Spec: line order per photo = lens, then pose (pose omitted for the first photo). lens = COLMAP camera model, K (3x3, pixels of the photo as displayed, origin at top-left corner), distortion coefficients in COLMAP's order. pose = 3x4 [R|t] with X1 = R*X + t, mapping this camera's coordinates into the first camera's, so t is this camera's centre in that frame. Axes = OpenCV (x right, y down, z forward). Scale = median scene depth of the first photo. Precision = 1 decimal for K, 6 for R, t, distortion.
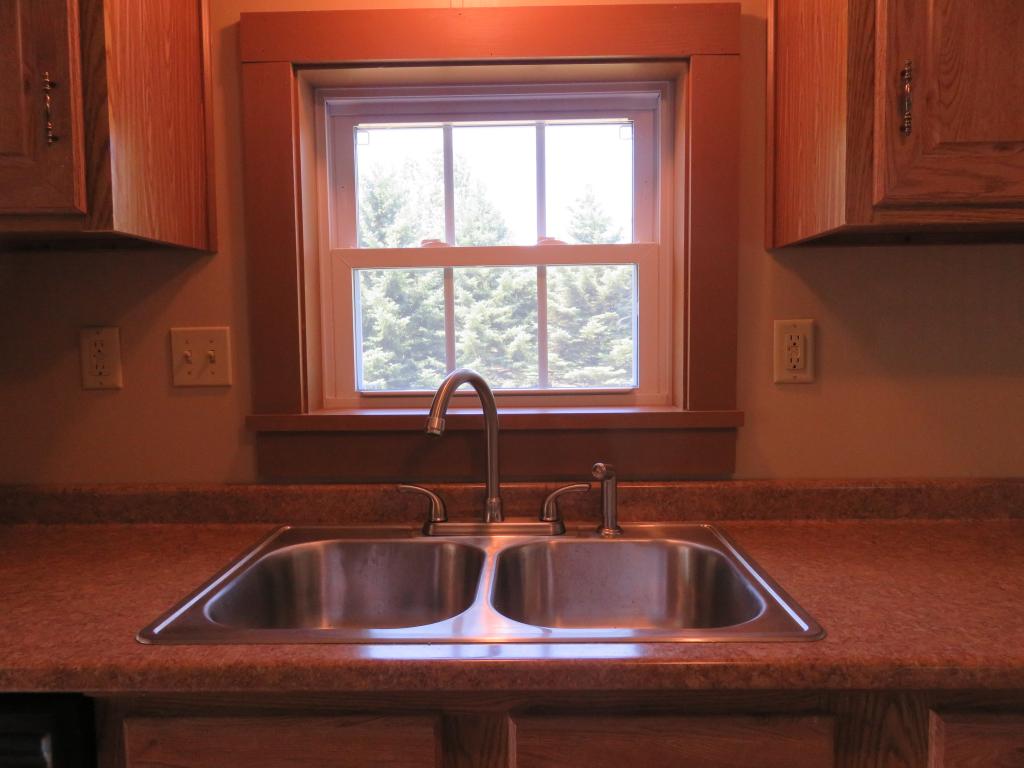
lens RADIAL K [[760.6, 0, 511.0], [0, 760.6, 386.4], [0, 0, 1]] dist [-0.009129, 0.001576]
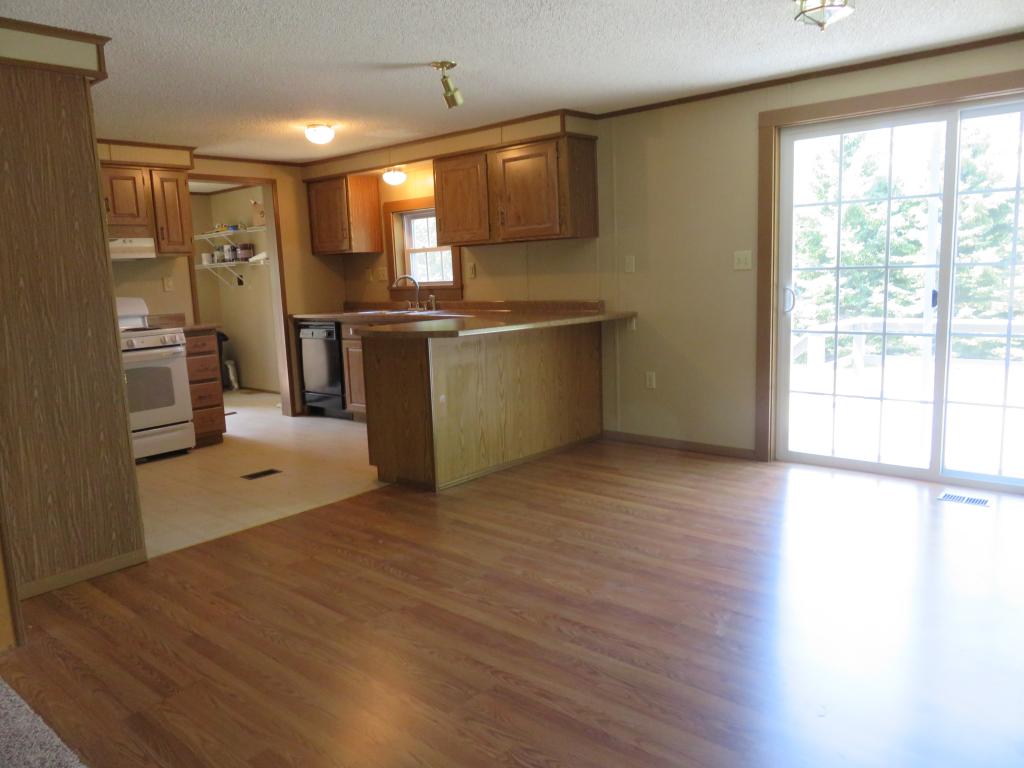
lens RADIAL K [[760.6, 0, 511.0], [0, 760.6, 386.4], [0, 0, 1]] dist [-0.009129, 0.001576]
pose [[0.766326, 0.077697, -0.637736, 3.334714], [-0.018688, 0.994936, 0.098758, 0.175956], [0.642180, -0.063763, 0.763897, -2.185280]]
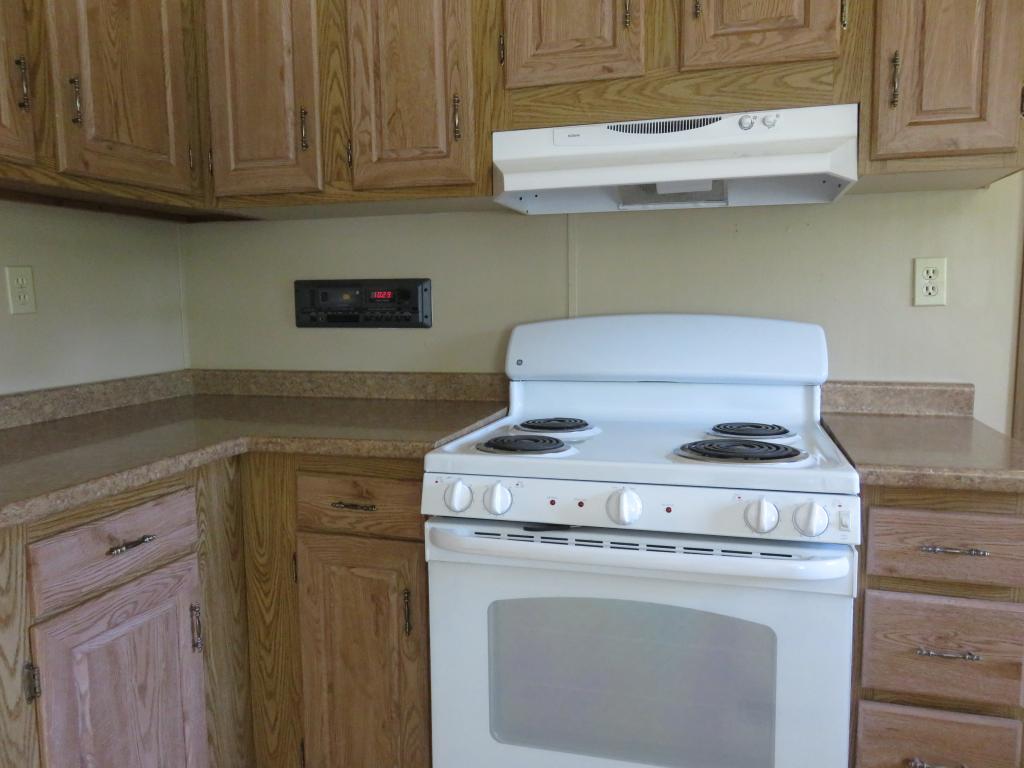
lens RADIAL K [[760.6, 0, 511.0], [0, 760.6, 386.4], [0, 0, 1]] dist [-0.009129, 0.001576]
pose [[-0.251316, 0.125193, -0.959774, 0.527571], [-0.062898, 0.987391, 0.145266, 0.096022], [0.965859, 0.096876, -0.240273, -0.499401]]
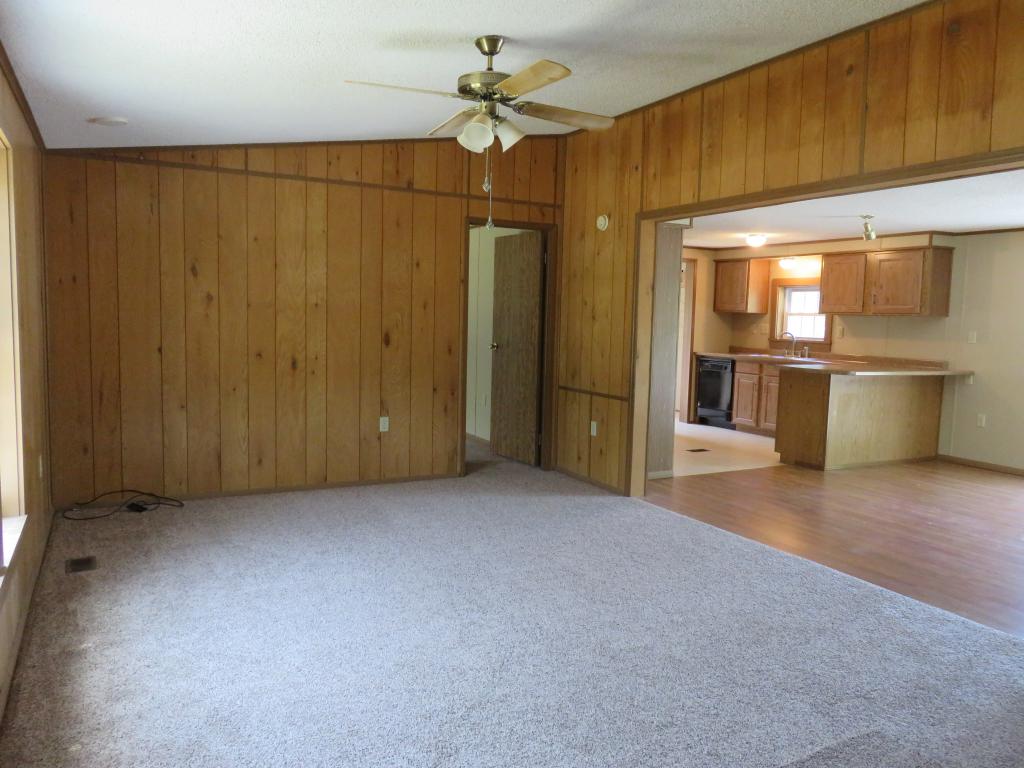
lens RADIAL K [[760.6, 0, 511.0], [0, 760.6, 386.4], [0, 0, 1]] dist [-0.009129, 0.001576]
pose [[0.488273, 0.107314, -0.866067, 4.348145], [-0.099782, 0.992767, 0.066758, 0.239624], [0.866967, 0.053822, 0.495450, -4.213602]]
